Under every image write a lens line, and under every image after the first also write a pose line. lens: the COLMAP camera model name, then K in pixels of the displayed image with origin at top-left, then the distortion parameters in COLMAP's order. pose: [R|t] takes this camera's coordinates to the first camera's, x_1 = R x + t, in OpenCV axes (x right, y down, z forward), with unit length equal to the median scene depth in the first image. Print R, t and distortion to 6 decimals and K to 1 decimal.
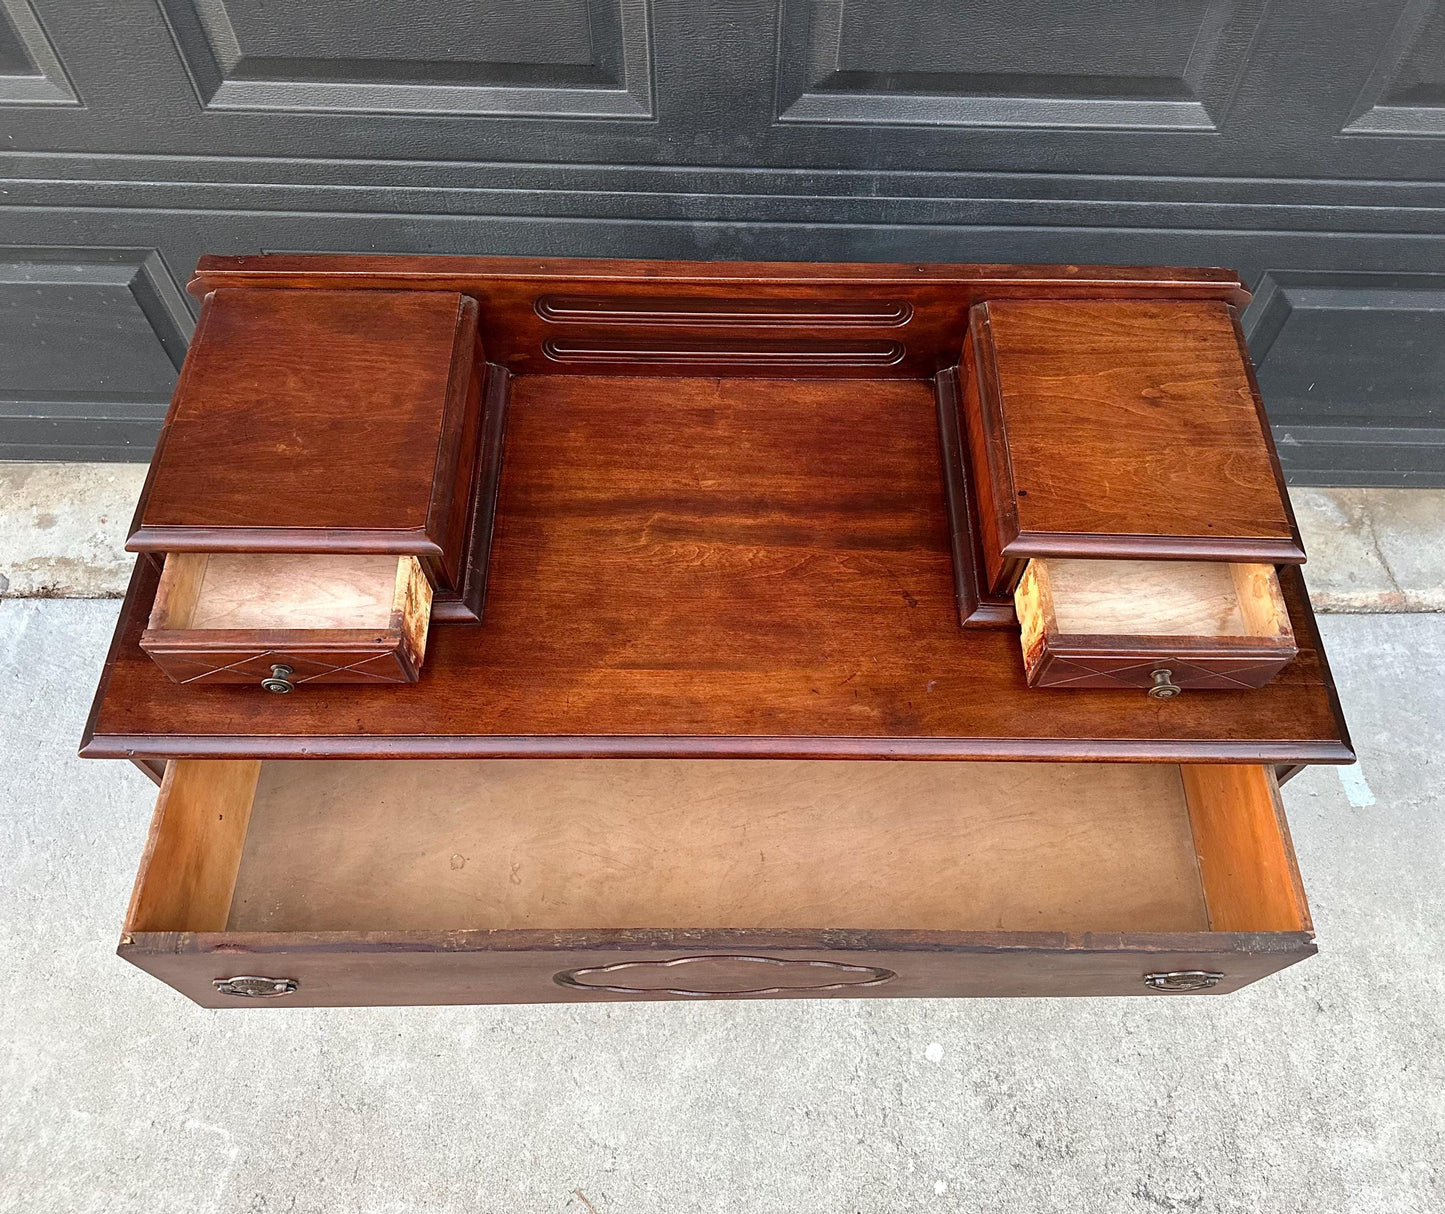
lens RADIAL K [[1149.7, 0, 740.9], [0, 1149.7, 610.8], [0, 0, 1]] dist [0.024685, -0.039021]
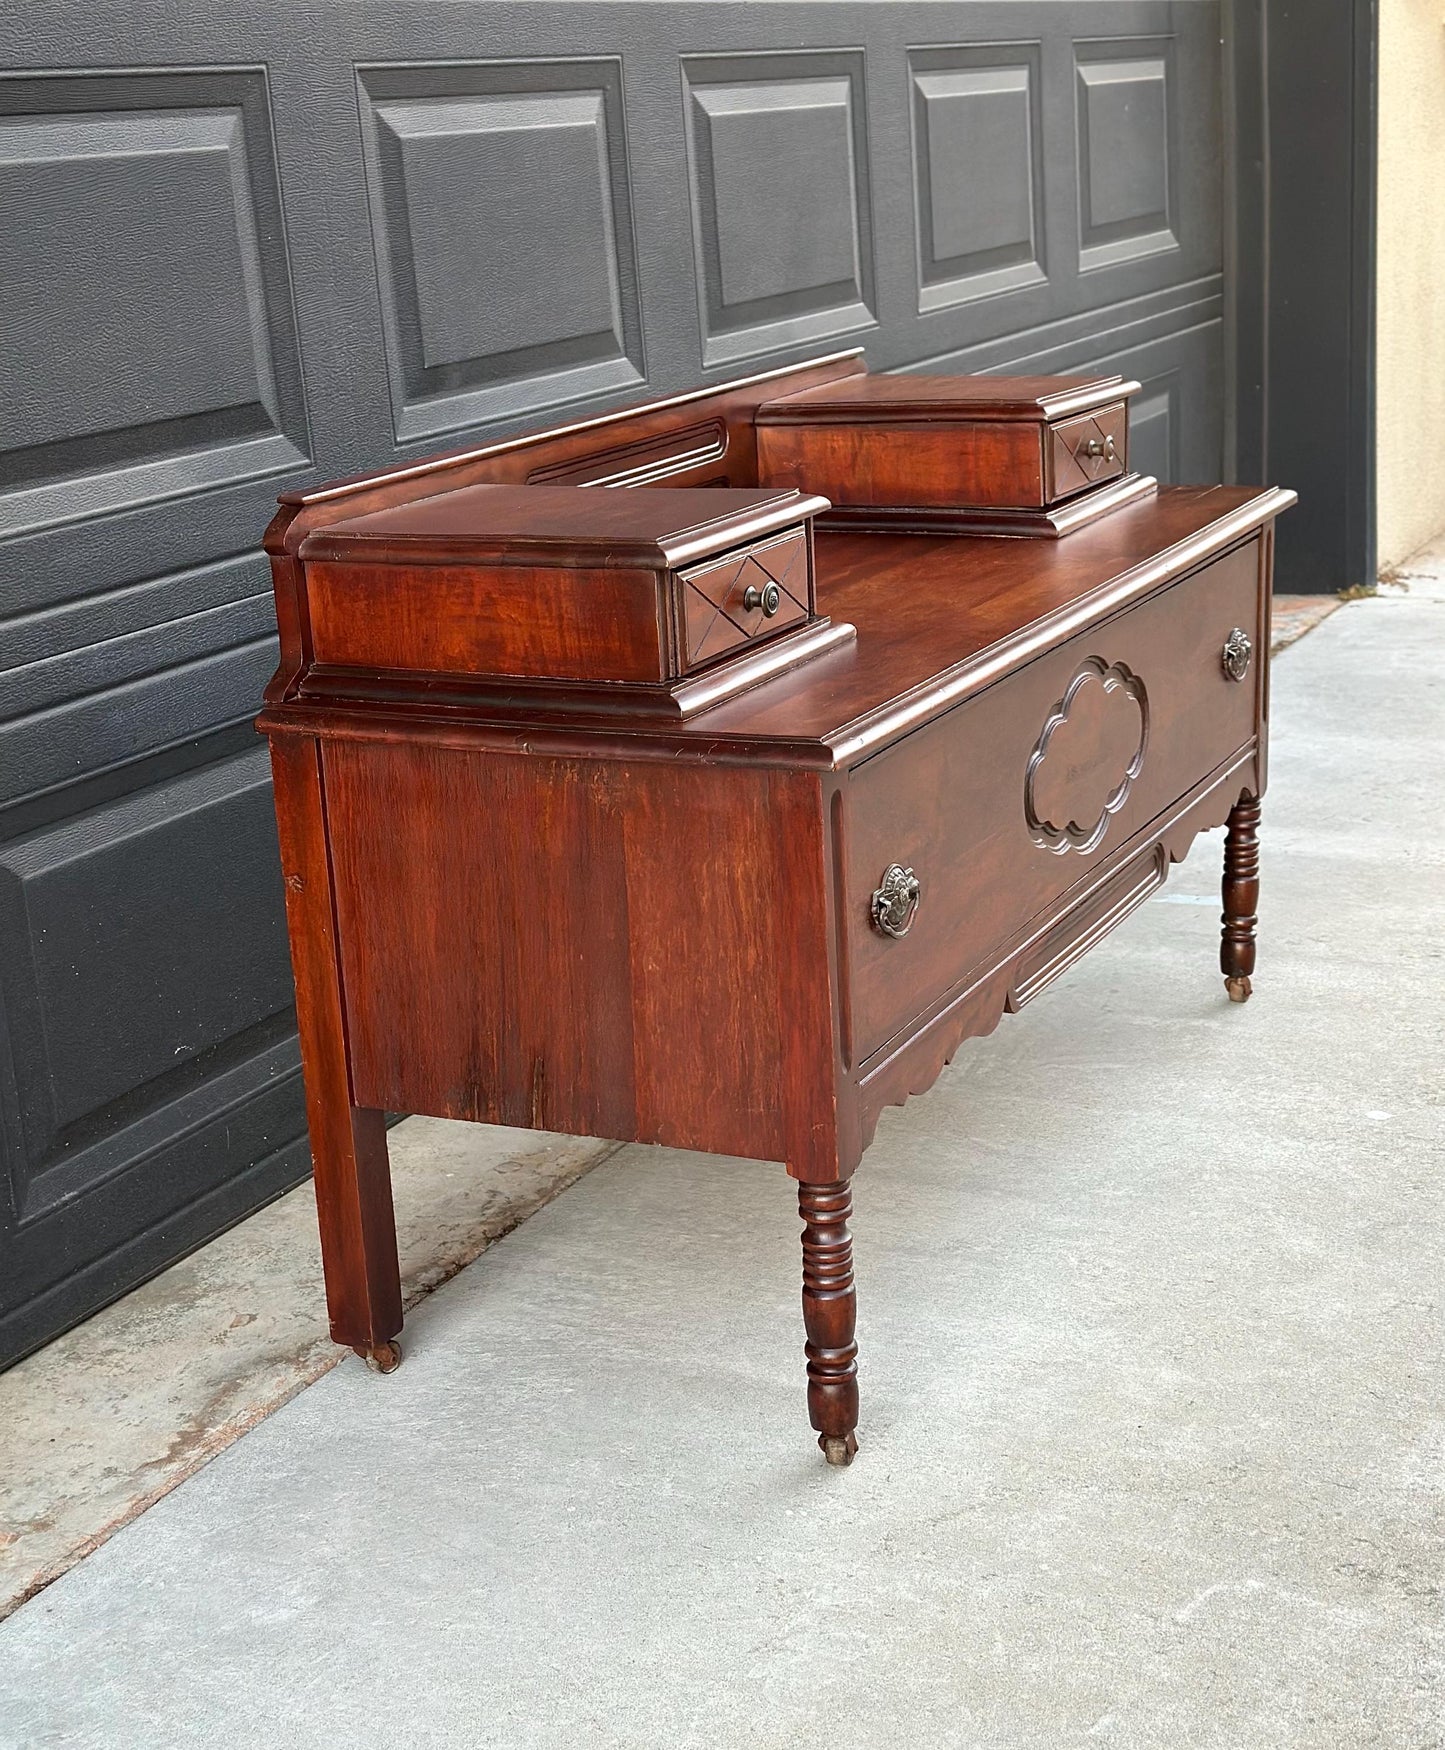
lens RADIAL K [[2674.6, 0, 723.2], [0, 2674.6, 874.9], [0, 0, 1]] dist [0.148736, -0.049207]
pose [[0.443303, -0.292647, 0.847254, -1.560496], [0.801899, 0.551847, -0.228960, 0.374467], [-0.400550, 0.780911, 0.479309, 0.204756]]
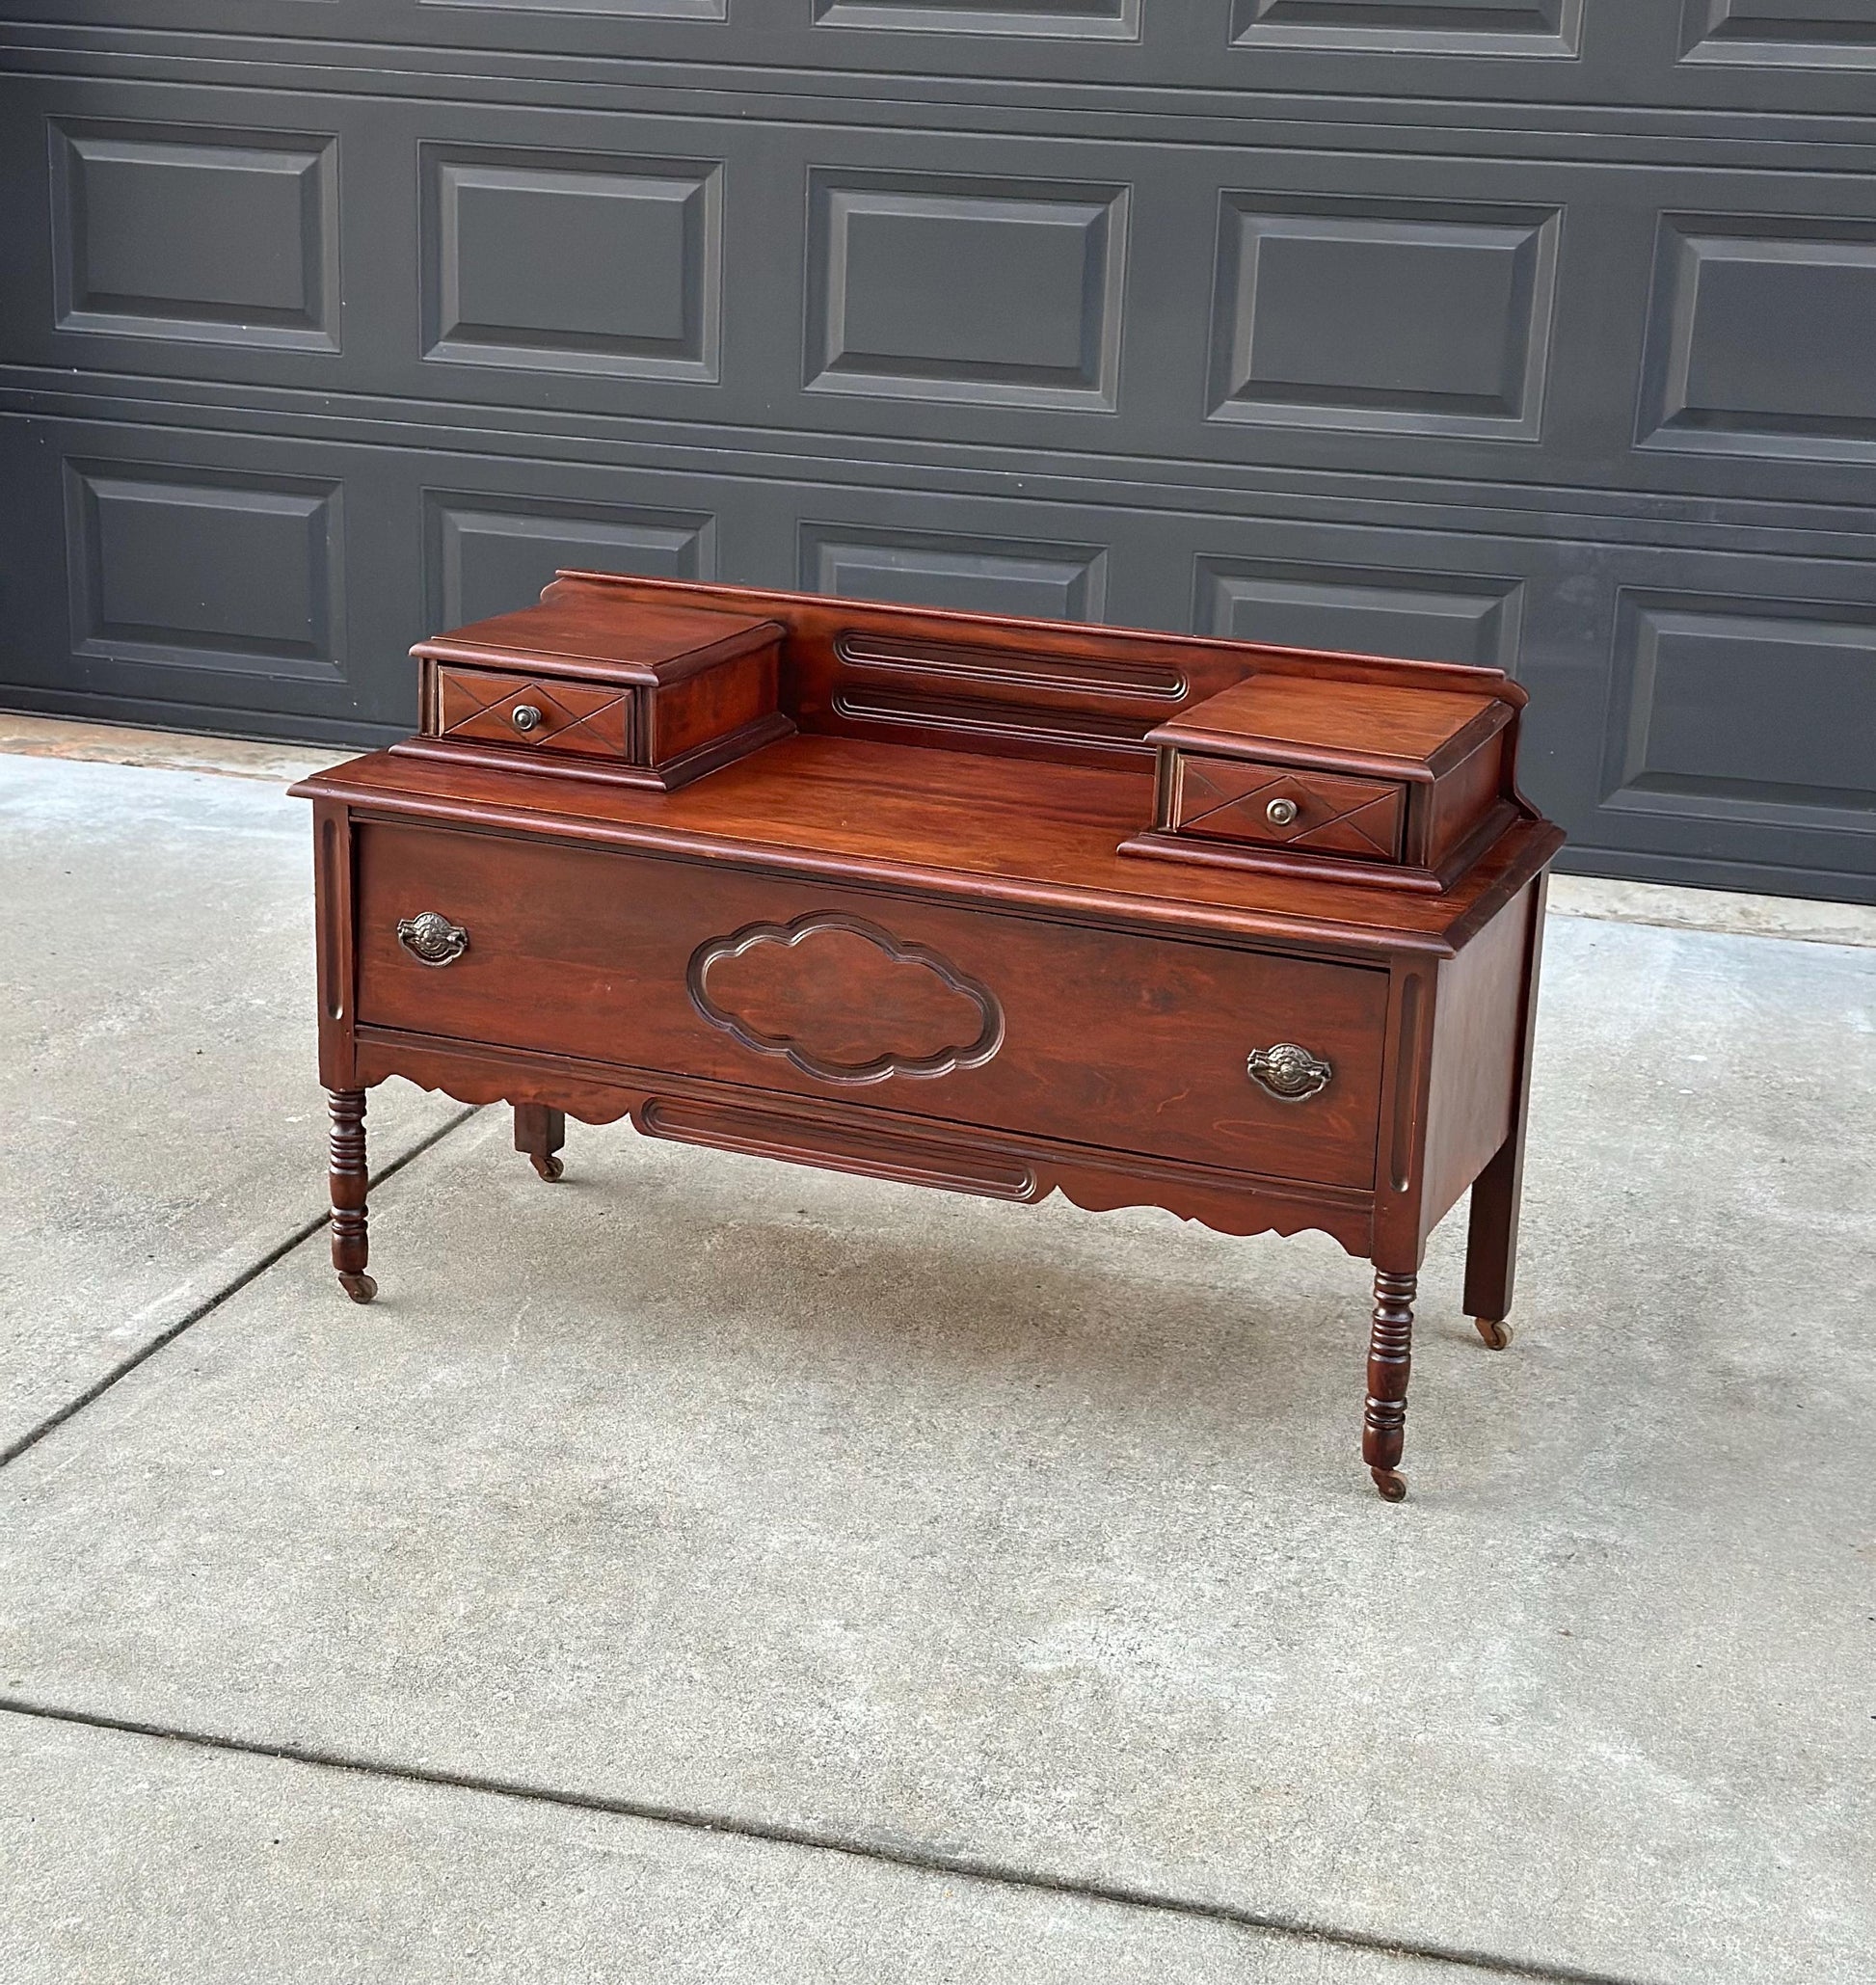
lens RADIAL K [[3519.9, 0, 938.7], [0, 3519.9, 927.2], [0, 0, 1]] dist [0.205868, 0.026044]
pose [[0.927096, 0.112246, -0.357623, 0.909515], [-0.330402, 0.695270, -0.638306, 1.621974], [0.176997, 0.709930, 0.681668, -0.814143]]
